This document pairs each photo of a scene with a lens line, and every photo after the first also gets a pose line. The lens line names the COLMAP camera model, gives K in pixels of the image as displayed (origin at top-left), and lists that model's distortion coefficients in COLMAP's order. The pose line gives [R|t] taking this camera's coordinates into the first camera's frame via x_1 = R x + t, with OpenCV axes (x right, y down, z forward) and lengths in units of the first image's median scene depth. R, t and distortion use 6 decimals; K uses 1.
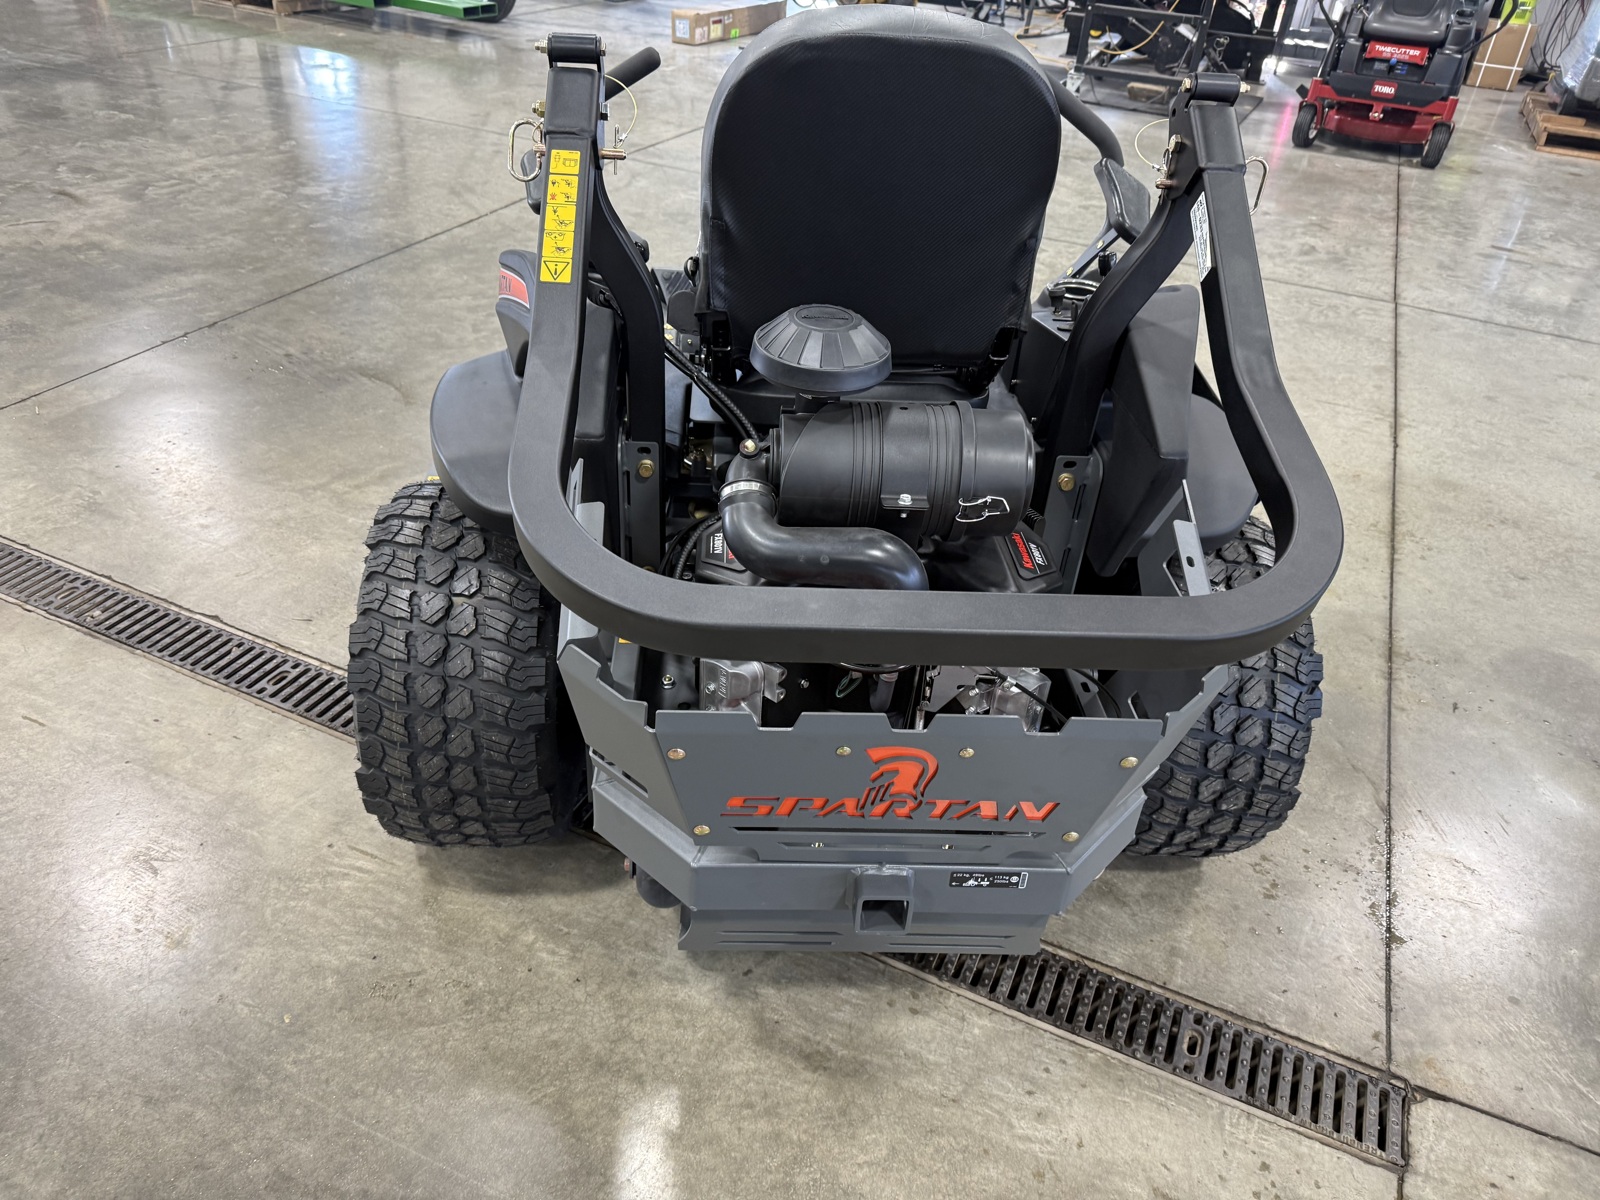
lens RADIAL K [[1129.2, 0, 791.3], [0, 1129.2, 604.6], [0, 0, 1]] dist [0.022728, -0.030005]
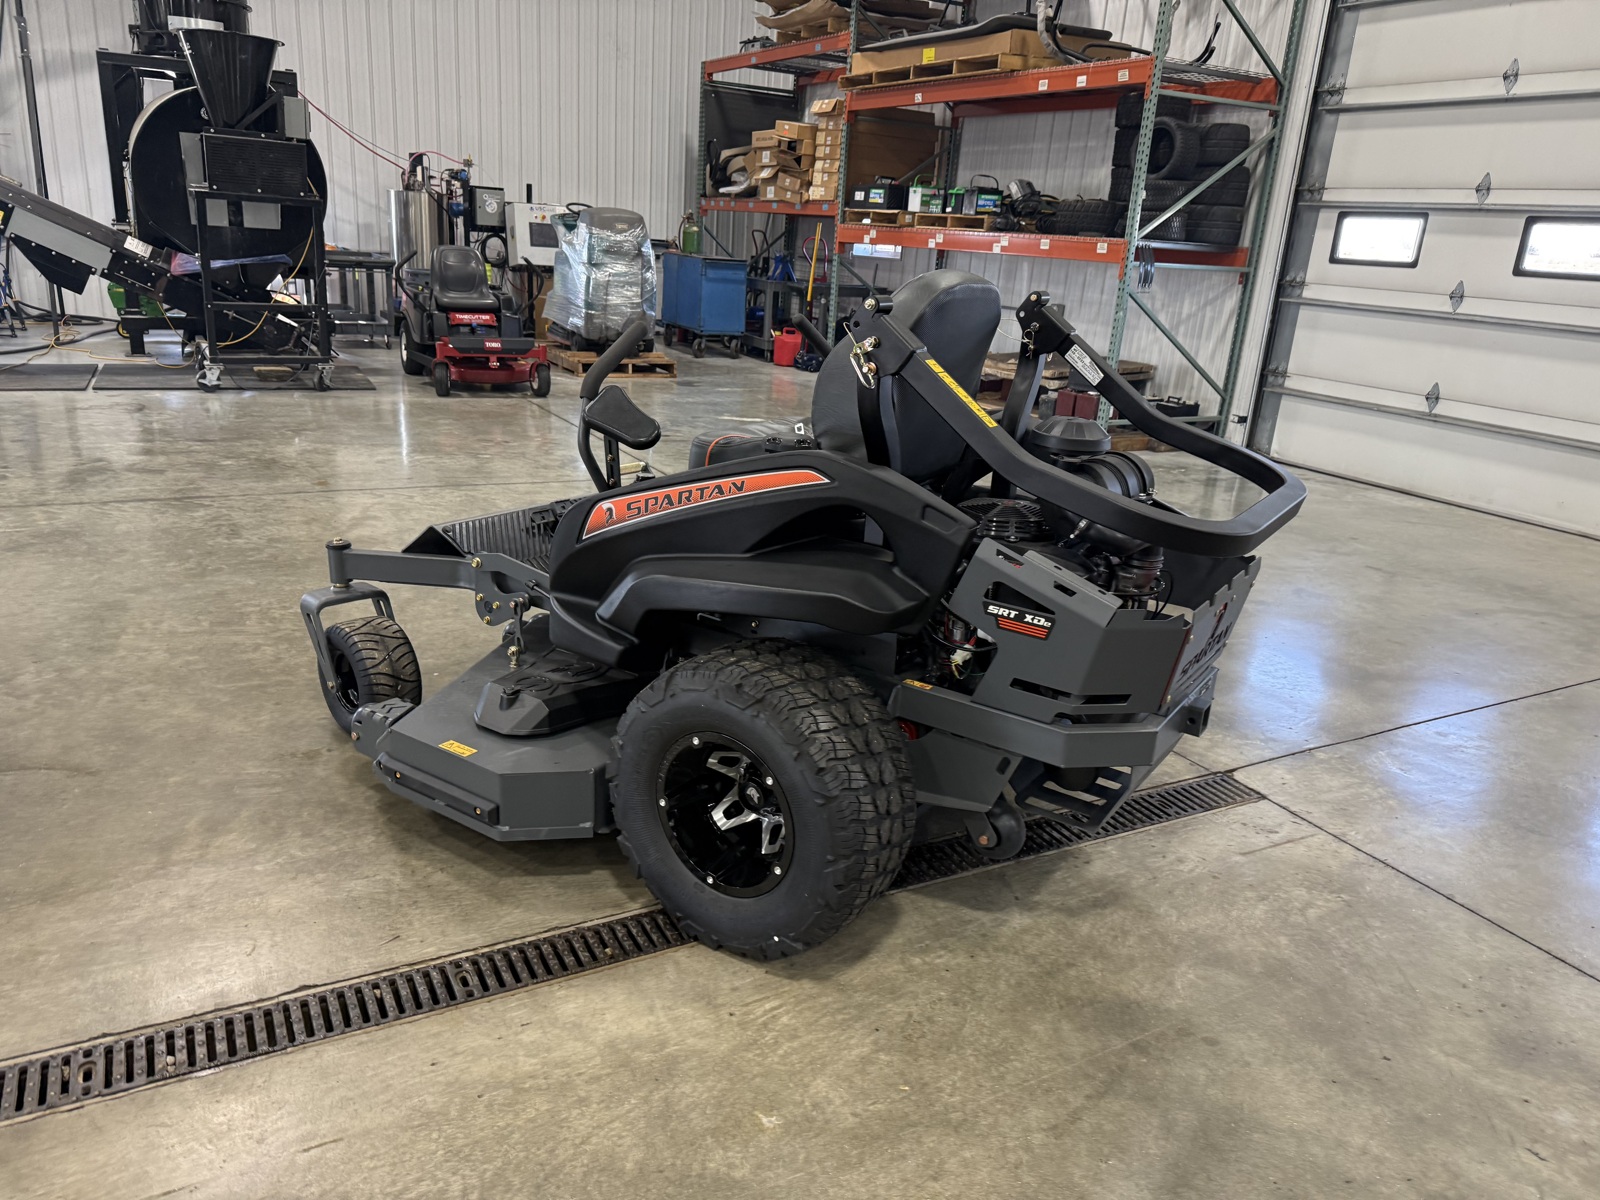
lens RADIAL K [[1129.2, 0, 787.6], [0, 1129.2, 604.7], [0, 0, 1]] dist [0.022728, -0.030005]
pose [[0.601254, -0.276615, 0.749652, -1.119045], [0.434130, 0.900711, -0.015838, -0.101419], [-0.670839, 0.334969, 0.661643, 0.131648]]
